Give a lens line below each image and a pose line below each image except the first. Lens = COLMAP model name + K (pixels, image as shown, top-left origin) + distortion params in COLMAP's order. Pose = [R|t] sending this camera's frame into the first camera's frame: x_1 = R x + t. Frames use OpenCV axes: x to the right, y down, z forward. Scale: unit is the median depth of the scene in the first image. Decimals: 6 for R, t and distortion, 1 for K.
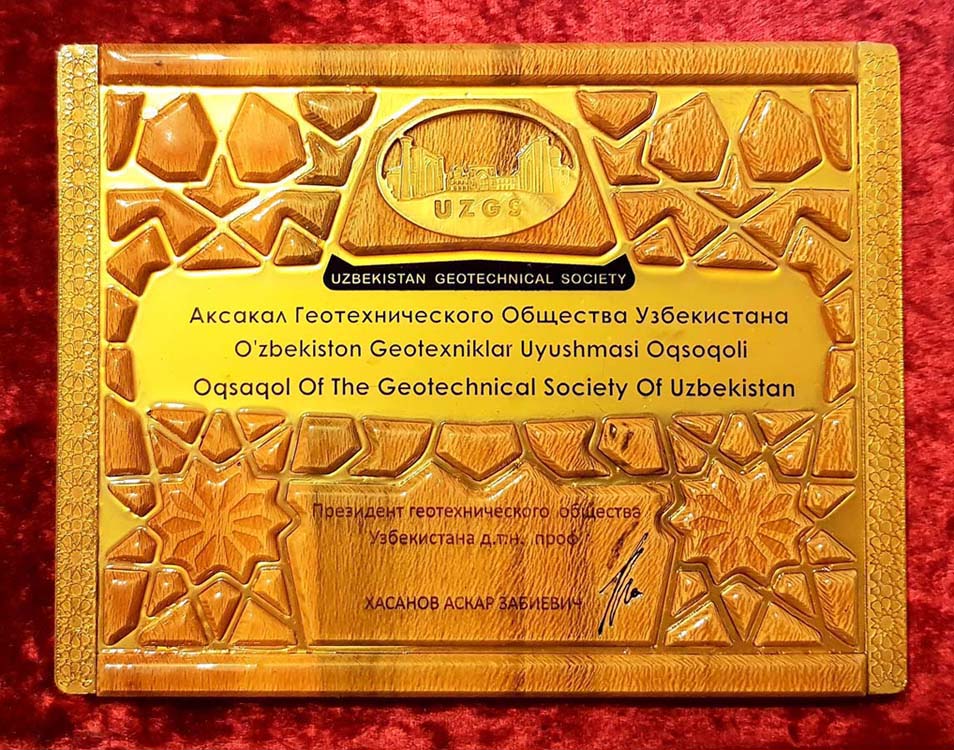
lens RADIAL K [[803.0, 0, 477.8], [0, 803.0, 371.4], [0, 0, 1]] dist [-0.017791, -0.002062]
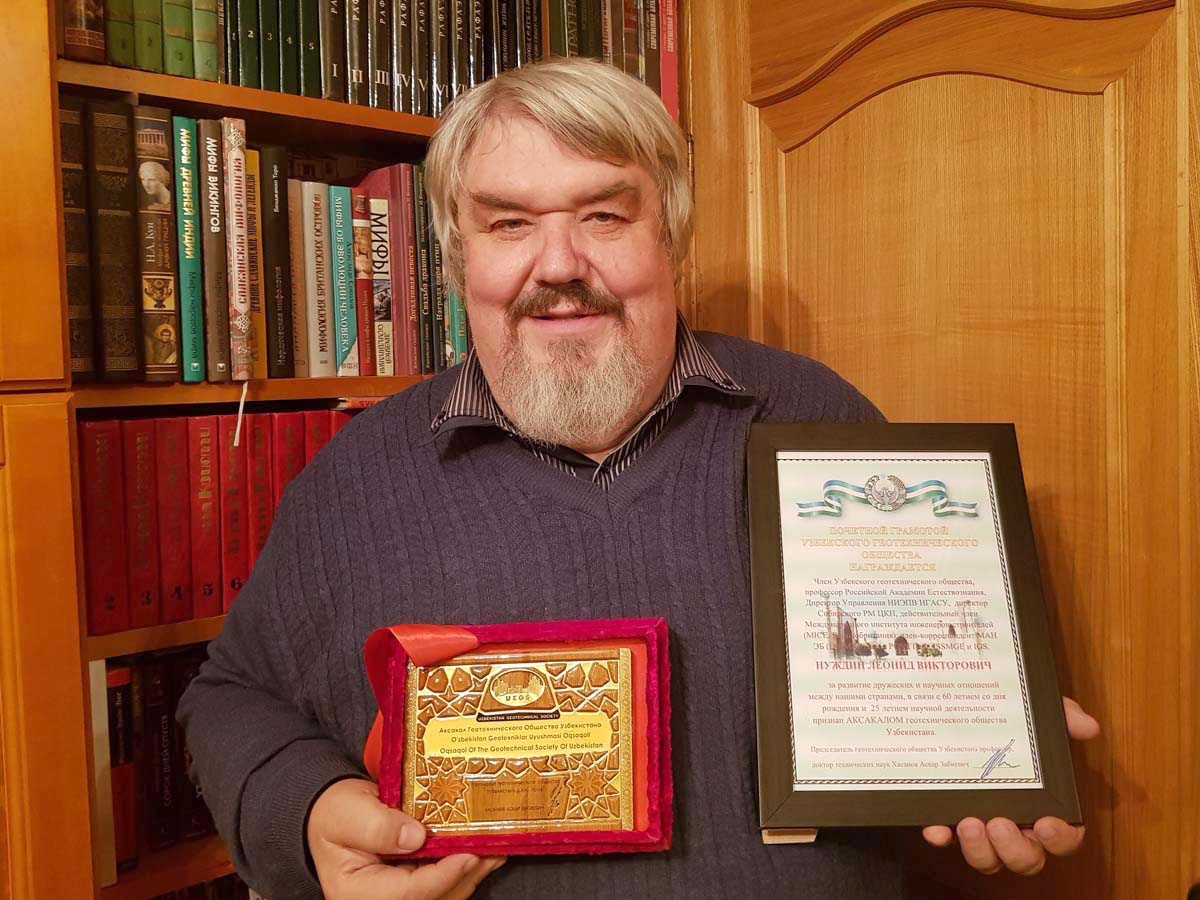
lens RADIAL K [[898.7, 0, 594.6], [0, 898.7, 443.3], [0, 0, 1]] dist [0.005185, 0.000396]
pose [[0.997970, -0.048658, -0.041096, 0.582673], [0.027690, 0.912539, -0.408052, 0.430954], [0.057356, 0.406086, 0.912033, -3.257492]]
